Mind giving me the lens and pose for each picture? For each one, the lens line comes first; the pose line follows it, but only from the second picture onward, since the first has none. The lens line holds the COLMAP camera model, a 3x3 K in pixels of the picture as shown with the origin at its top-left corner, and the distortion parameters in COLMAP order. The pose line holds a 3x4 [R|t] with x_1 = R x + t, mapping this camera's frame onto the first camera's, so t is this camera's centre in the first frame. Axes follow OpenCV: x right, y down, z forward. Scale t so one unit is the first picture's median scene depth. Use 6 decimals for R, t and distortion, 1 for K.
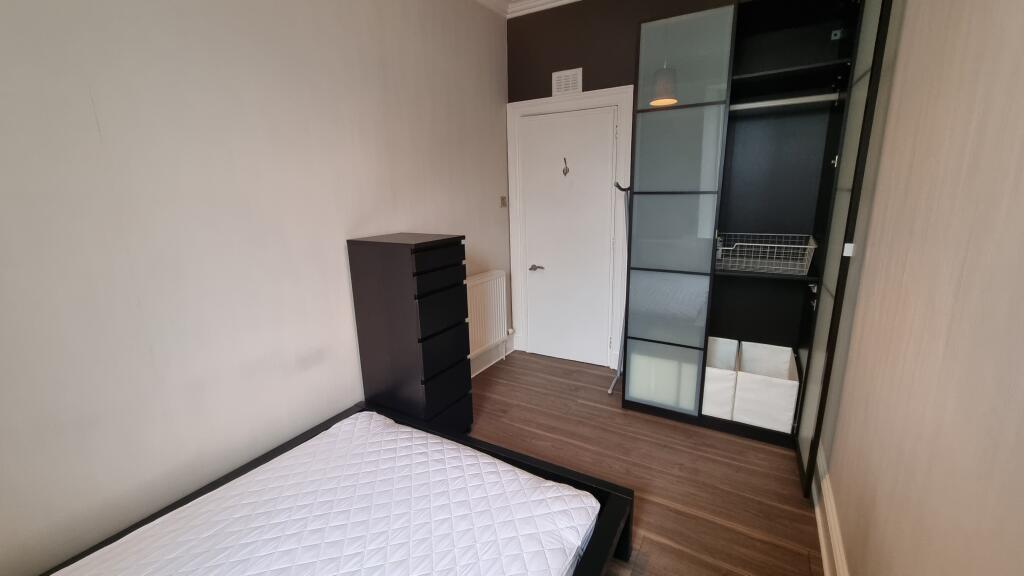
lens RADIAL K [[415.4, 0, 516.7], [0, 415.4, 285.4], [0, 0, 1]] dist [0.000799, -0.000011]
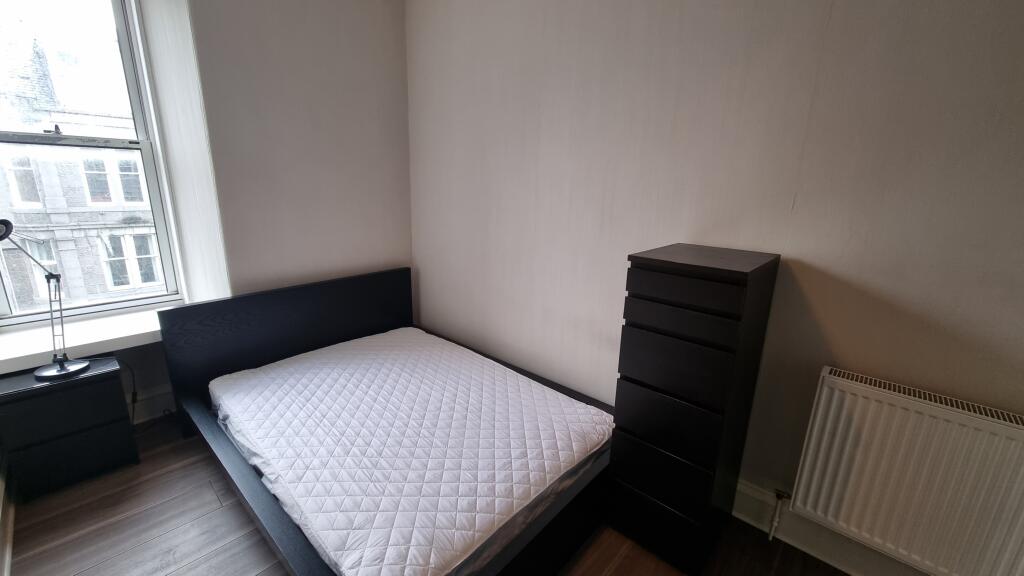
lens RADIAL K [[415.4, 0, 516.7], [0, 415.4, 285.4], [0, 0, 1]] dist [0.000799, -0.000011]
pose [[-0.196472, 0.256368, -0.946401, 0.572561], [-0.244567, 0.921893, 0.300501, -0.239022], [0.949519, 0.290498, -0.118427, 0.945552]]
